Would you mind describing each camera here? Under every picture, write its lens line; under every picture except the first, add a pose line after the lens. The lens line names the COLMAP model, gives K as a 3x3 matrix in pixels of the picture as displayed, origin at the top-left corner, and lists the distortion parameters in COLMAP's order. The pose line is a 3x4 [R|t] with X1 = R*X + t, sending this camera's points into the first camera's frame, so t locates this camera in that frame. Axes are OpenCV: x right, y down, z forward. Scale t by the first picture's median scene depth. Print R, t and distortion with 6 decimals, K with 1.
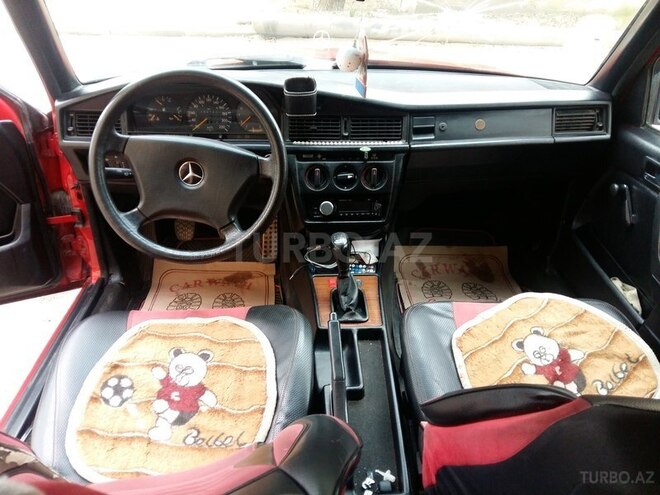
lens RADIAL K [[527.5, 0, 330.0], [0, 527.5, 247.5], [0, 0, 1]] dist [0.065450, -0.136863]
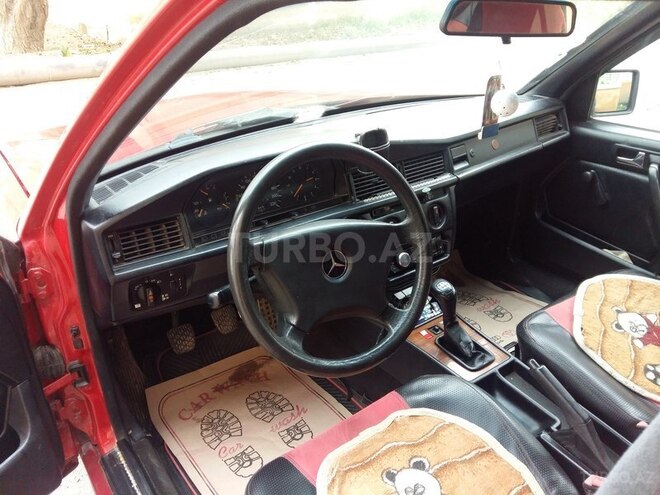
lens RADIAL K [[527.5, 0, 330.0], [0, 527.5, 247.5], [0, 0, 1]] dist [0.065450, -0.136863]
pose [[0.848518, -0.272453, 0.453636, -0.541289], [0.294660, 0.955334, 0.022616, -0.157000], [-0.439536, 0.114478, 0.890900, 0.224056]]
